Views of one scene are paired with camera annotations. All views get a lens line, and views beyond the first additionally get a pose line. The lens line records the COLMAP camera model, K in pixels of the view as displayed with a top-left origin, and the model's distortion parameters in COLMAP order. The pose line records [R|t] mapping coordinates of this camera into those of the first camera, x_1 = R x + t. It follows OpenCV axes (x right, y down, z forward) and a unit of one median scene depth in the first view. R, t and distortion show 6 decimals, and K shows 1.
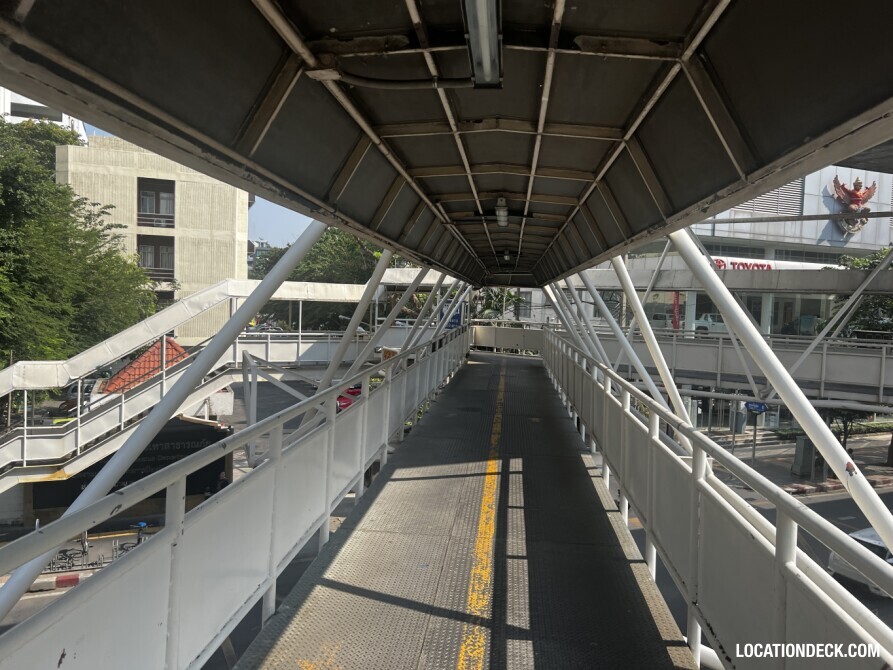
lens RADIAL K [[675.2, 0, 449.1], [0, 675.2, 334.4], [0, 0, 1]] dist [0.055528, -0.093228]
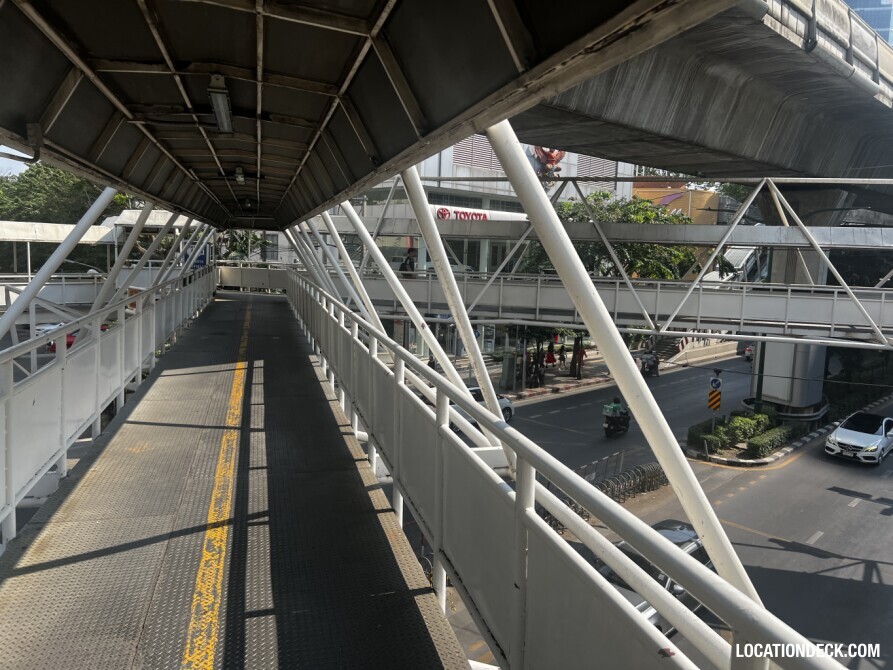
lens RADIAL K [[679.3, 0, 449.3], [0, 679.3, 331.9], [0, 0, 1]] dist [0.057691, -0.063280]
pose [[0.935226, -0.041671, 0.351589, -0.011489], [0.013961, 0.996617, 0.080986, 0.011811], [-0.353775, -0.070832, 0.932645, -0.209365]]
